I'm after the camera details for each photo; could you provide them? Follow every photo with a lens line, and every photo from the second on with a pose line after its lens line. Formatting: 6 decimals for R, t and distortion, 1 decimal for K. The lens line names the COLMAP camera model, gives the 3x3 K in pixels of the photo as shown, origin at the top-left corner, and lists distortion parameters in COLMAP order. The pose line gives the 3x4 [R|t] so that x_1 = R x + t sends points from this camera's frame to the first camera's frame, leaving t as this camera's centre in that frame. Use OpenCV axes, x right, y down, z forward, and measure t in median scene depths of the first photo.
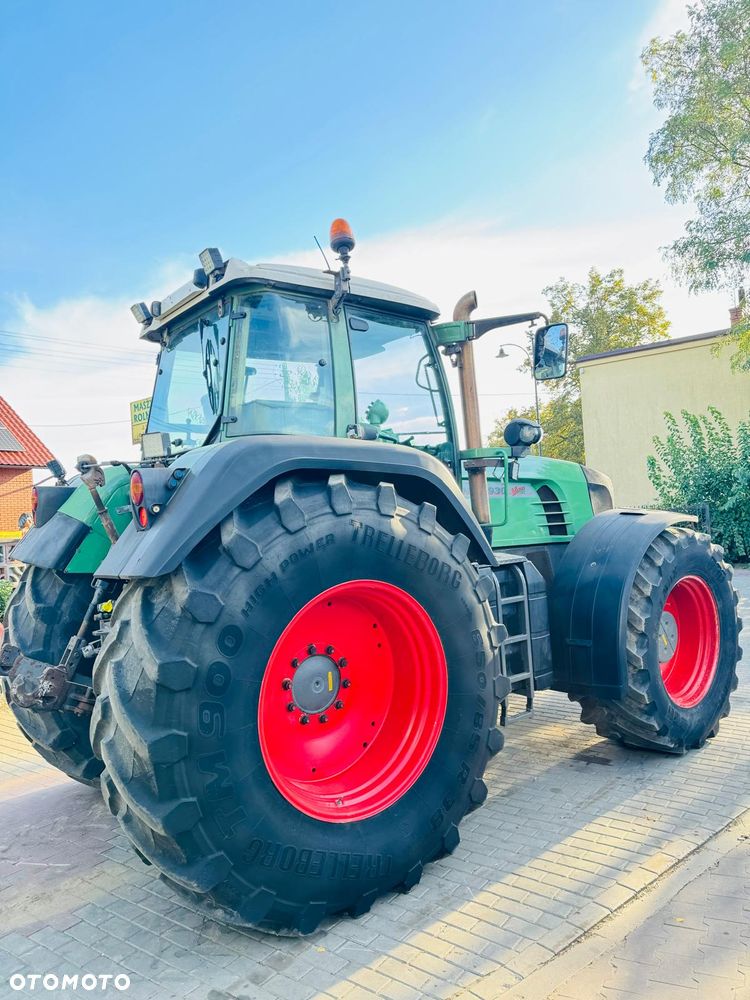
lens RADIAL K [[700.7, 0, 377.1], [0, 700.7, 499.8], [0, 0, 1]] dist [0.059845, -0.065031]
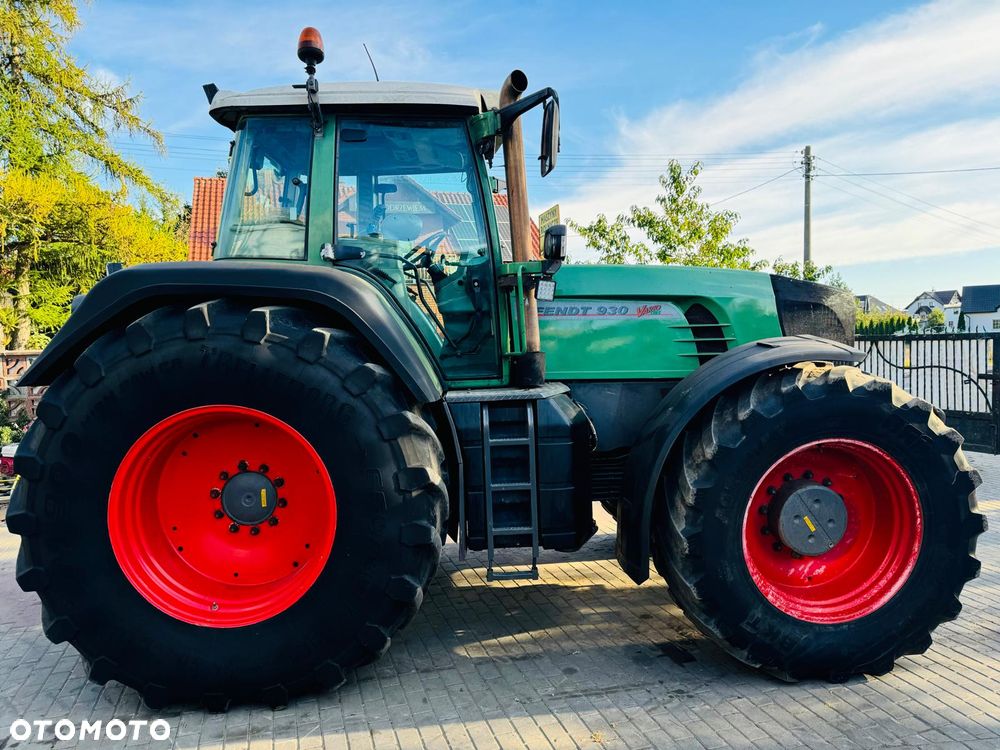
lens RADIAL K [[700.7, 0, 496.4], [0, 700.7, 375.2], [0, 0, 1]] dist [0.059845, -0.065031]
pose [[0.811173, 0.064383, -0.581251, 0.754448], [-0.005570, 0.994727, 0.102409, -0.029670], [0.584779, -0.079834, 0.807254, 0.346932]]
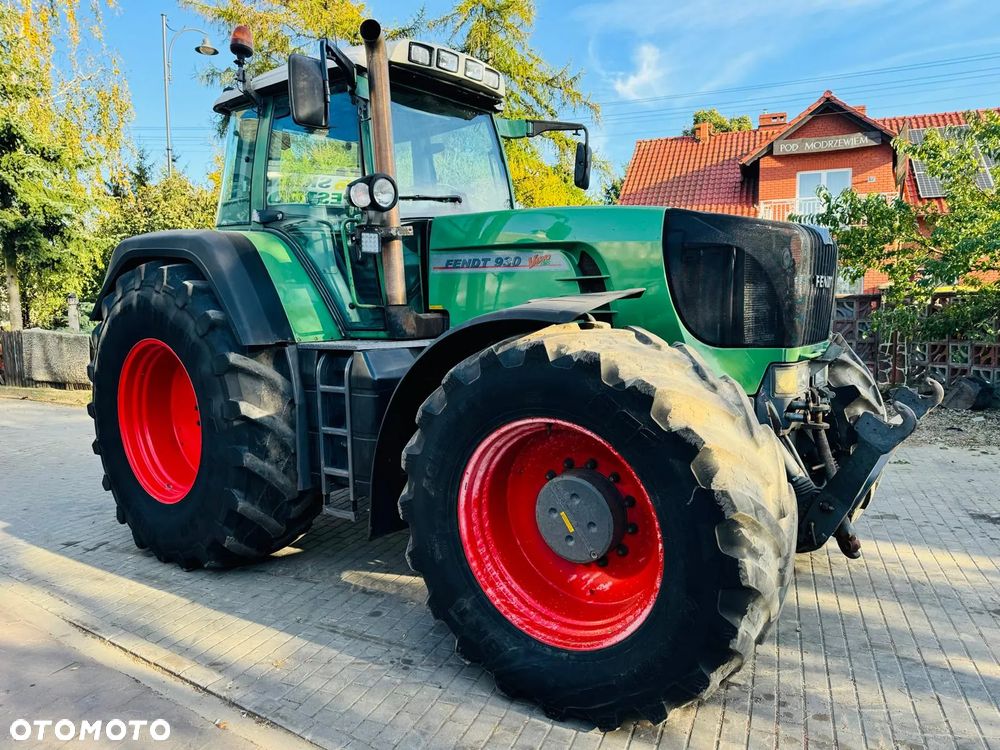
lens RADIAL K [[700.7, 0, 499.5], [0, 700.7, 382.0], [0, 0, 1]] dist [0.059845, -0.065031]
pose [[0.249378, 0.155683, -0.955811, 1.254284], [0.022341, 0.985806, 0.166397, -0.015346], [0.968149, -0.062849, 0.242360, 1.112645]]
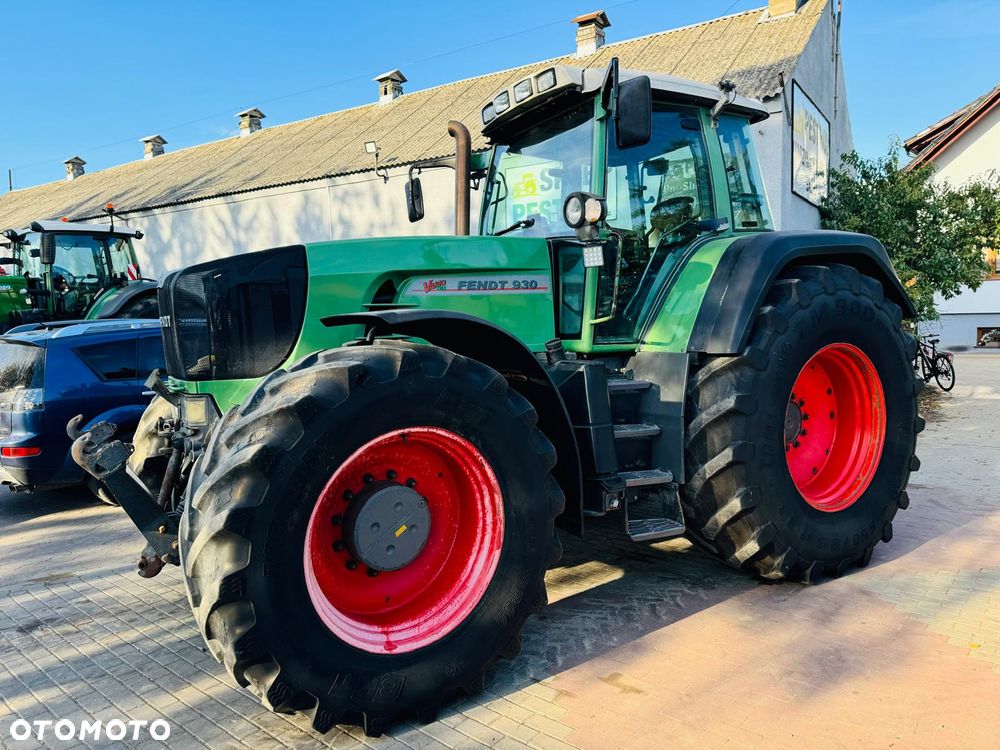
lens RADIAL K [[700.7, 0, 497.2], [0, 700.7, 378.9], [0, 0, 1]] dist [0.059845, -0.065031]
pose [[-0.990472, 0.076089, 0.114781, -0.037530], [0.082633, 0.995150, 0.053363, 0.079249], [-0.110164, 0.062339, -0.991957, 2.609114]]
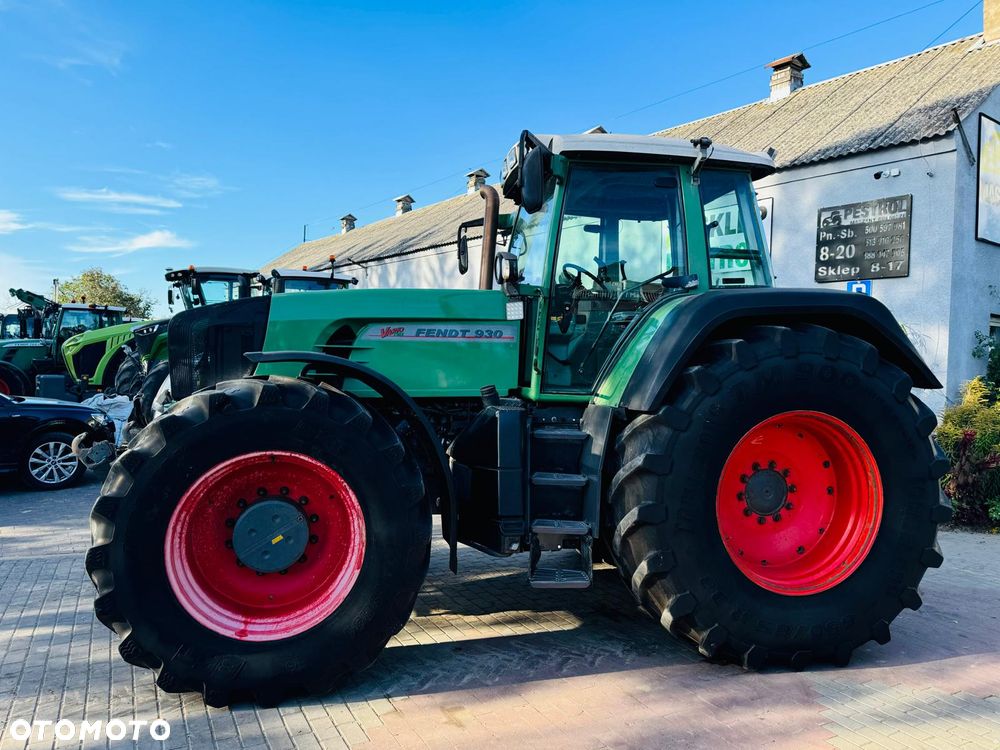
lens RADIAL K [[700.7, 0, 502.1], [0, 700.7, 373.3], [0, 0, 1]] dist [0.059845, -0.065031]
pose [[-0.894704, 0.030168, 0.445639, -0.528393], [0.017093, 0.999298, -0.033332, 0.101224], [-0.446331, -0.022206, -0.894592, 2.551020]]
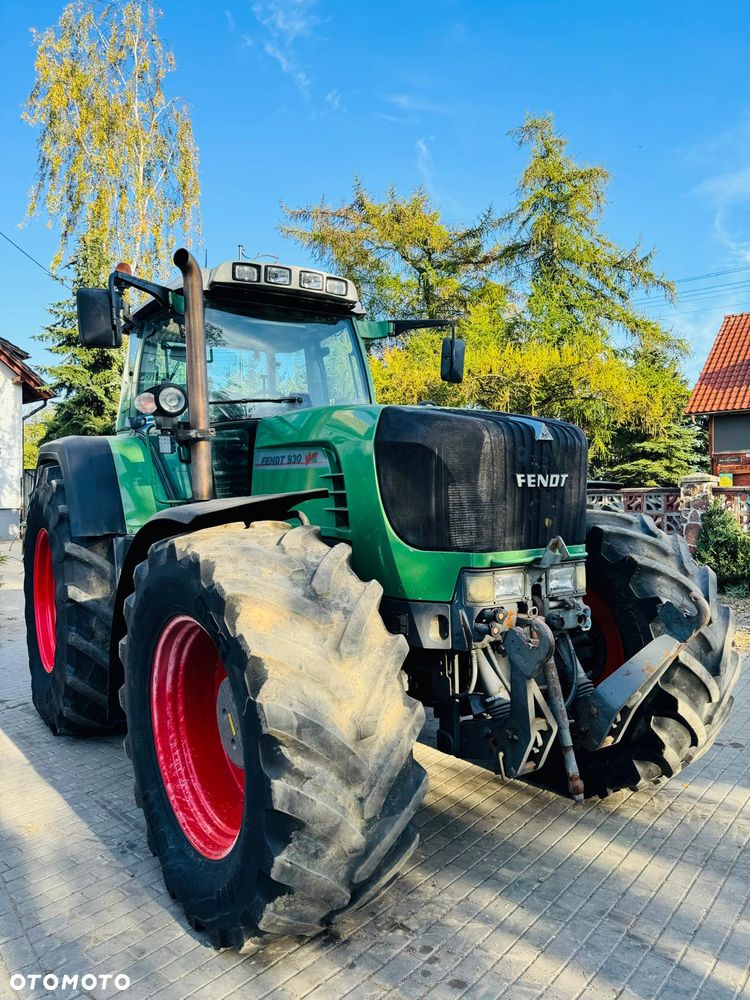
lens RADIAL K [[700.7, 0, 378.1], [0, 700.7, 505.2], [0, 0, 1]] dist [0.059845, -0.065031]
pose [[-0.068720, 0.069422, -0.995218, 1.295223], [0.039188, 0.996994, 0.066840, -0.015089], [0.996866, -0.034407, -0.071234, 1.588221]]
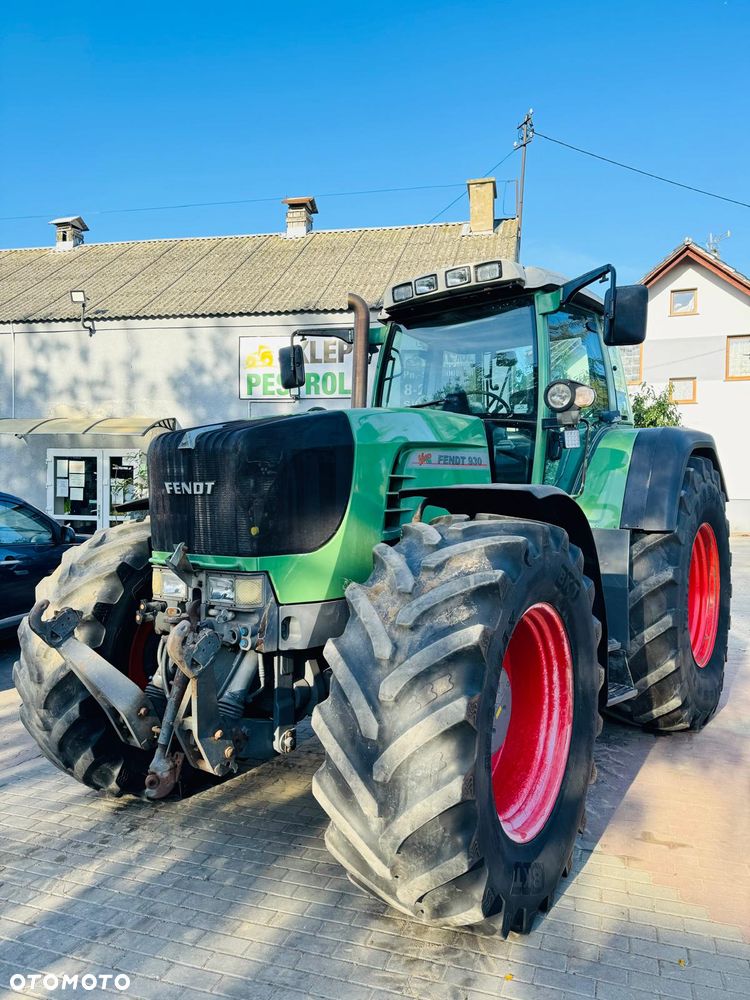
lens RADIAL K [[700.7, 0, 375.1], [0, 700.7, 507.4], [0, 0, 1]] dist [0.059845, -0.065031]
pose [[-0.962883, 0.060897, -0.262958, 0.509263], [0.058456, 0.998143, 0.017103, 0.037858], [0.263512, 0.001097, -0.964656, 2.550369]]
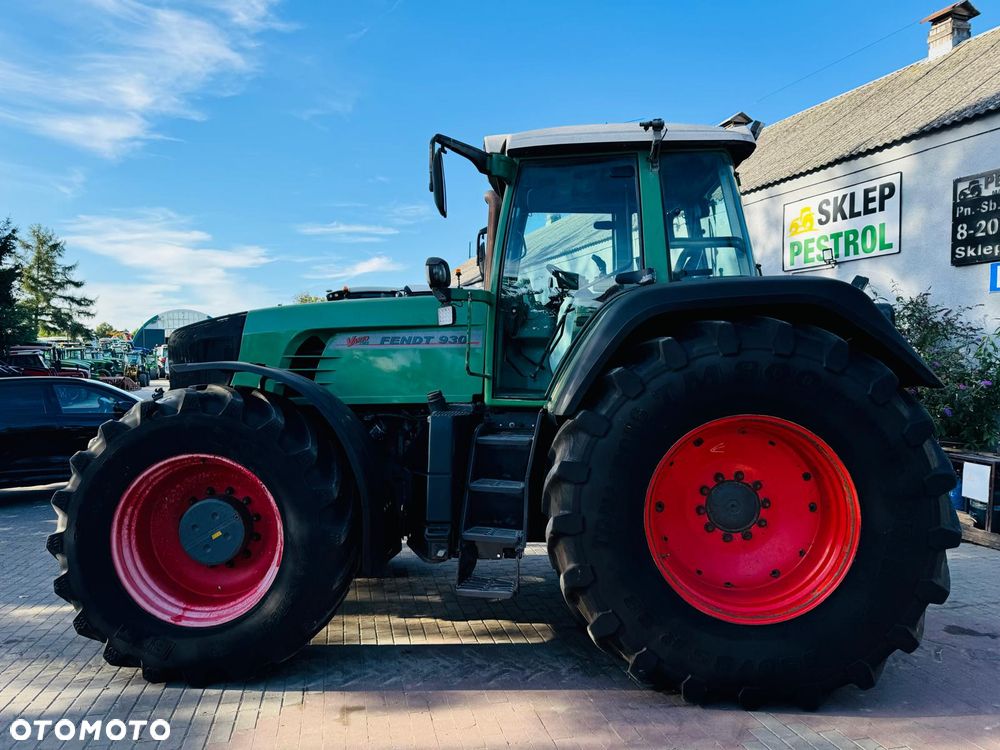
lens RADIAL K [[700.7, 0, 493.9], [0, 700.7, 378.9], [0, 0, 1]] dist [0.059845, -0.065031]
pose [[-0.735865, 0.046439, 0.675534, -0.841266], [0.024375, 0.998816, -0.042112, 0.112962], [-0.676689, -0.014523, -0.736126, 2.319911]]
